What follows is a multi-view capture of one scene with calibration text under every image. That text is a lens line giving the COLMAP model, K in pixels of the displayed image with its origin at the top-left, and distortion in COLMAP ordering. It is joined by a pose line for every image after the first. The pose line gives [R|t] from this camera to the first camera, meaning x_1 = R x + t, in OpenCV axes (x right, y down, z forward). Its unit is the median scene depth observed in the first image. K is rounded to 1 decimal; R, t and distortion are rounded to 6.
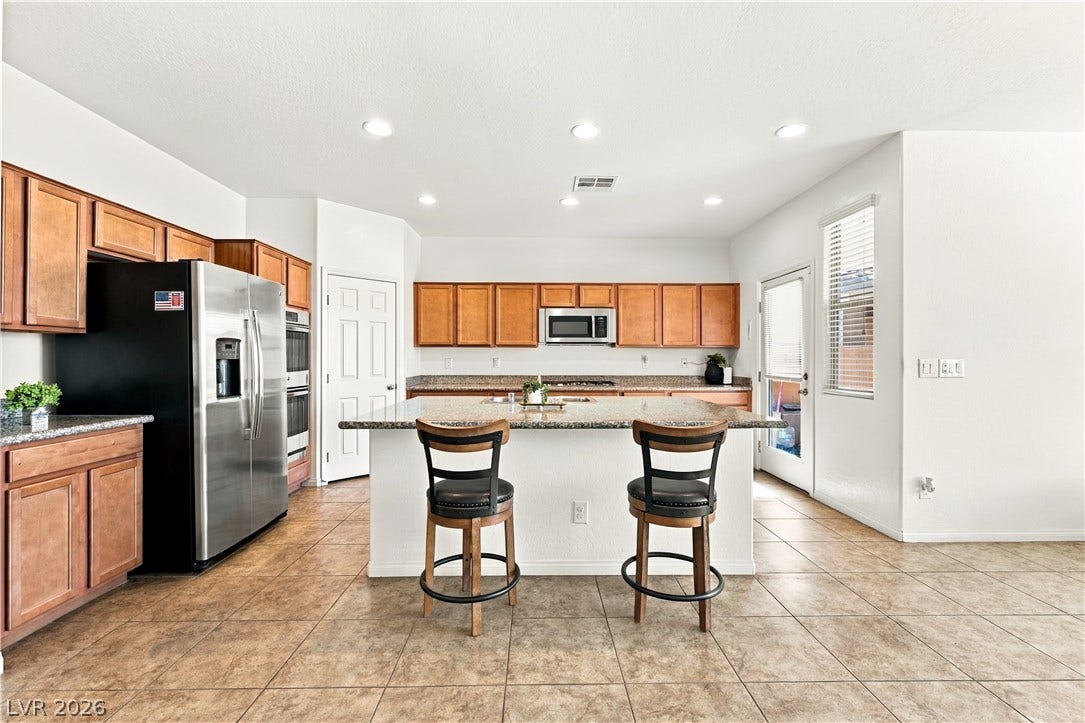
lens RADIAL K [[459.5, 0, 540.0], [0, 459.5, 358.6], [0, 0, 1]] dist [0.000424, -0.000086]
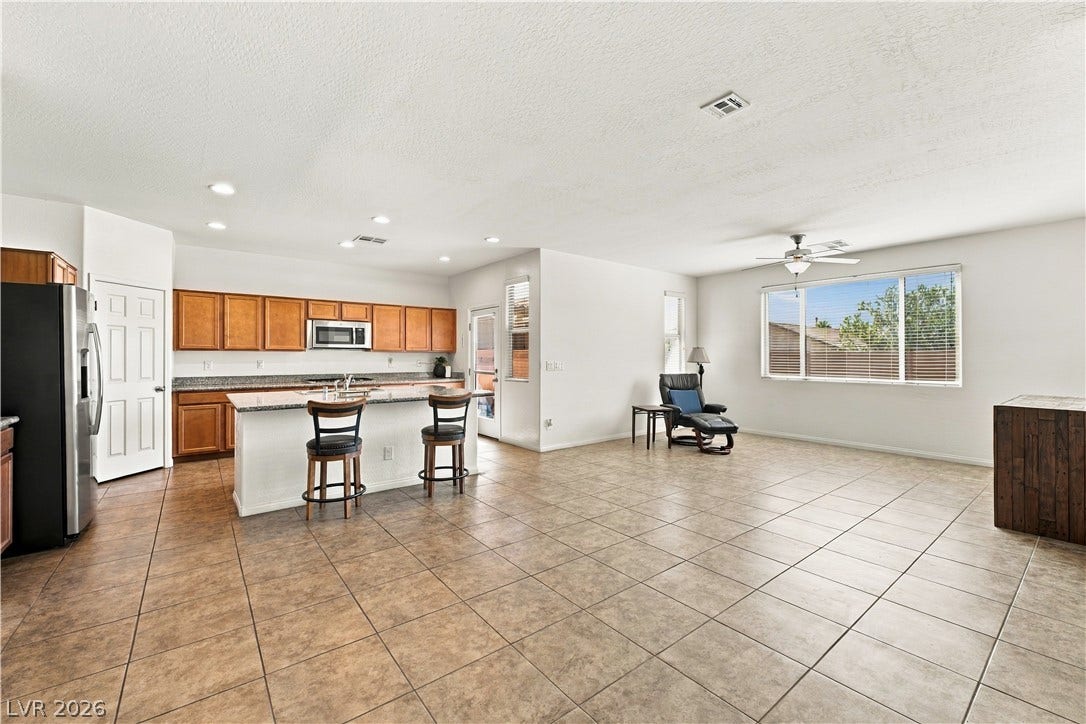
lens RADIAL K [[445.1, 0, 545.0], [0, 445.1, 354.5], [0, 0, 1]] dist [0.000642, -0.000045]
pose [[0.791343, 0.001988, 0.611369, -0.275998], [-0.000318, 0.999996, -0.002840, -0.017042], [-0.611372, 0.002053, 0.791340, -0.396886]]
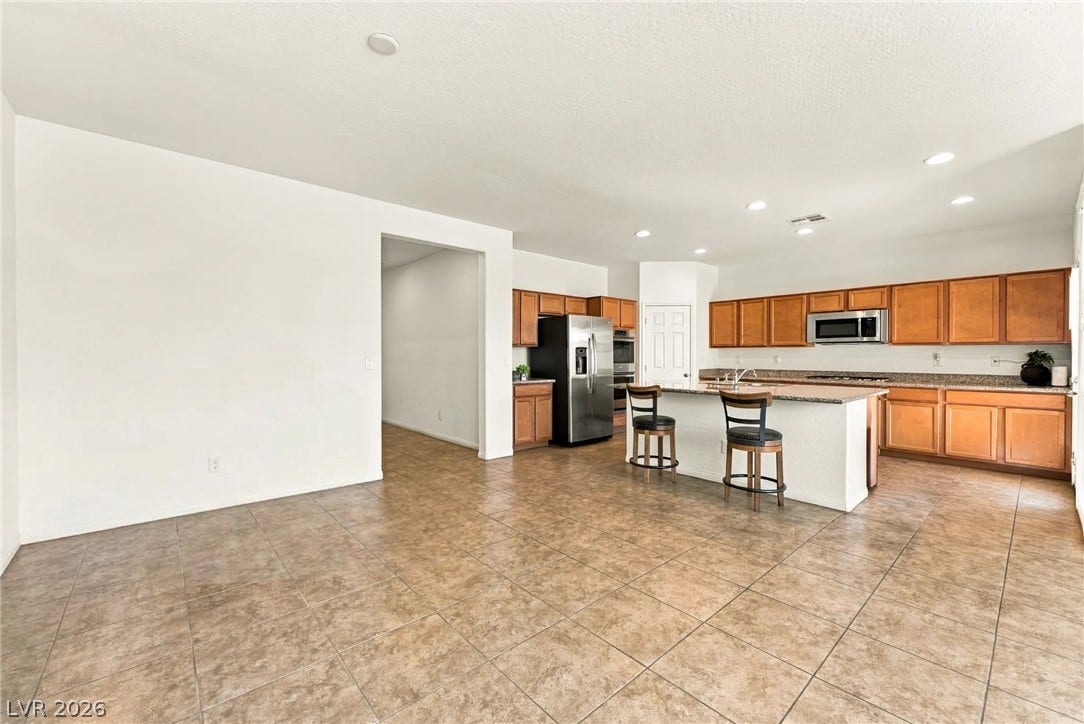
lens RADIAL K [[444.3, 0, 544.0], [0, 444.3, 354.5], [0, 0, 1]] dist [0.000642, -0.000045]
pose [[0.651696, -0.003333, -0.758473, 0.530565], [0.001228, 0.999994, -0.003339, -0.001746], [0.758479, 0.001244, 0.651696, -0.343292]]
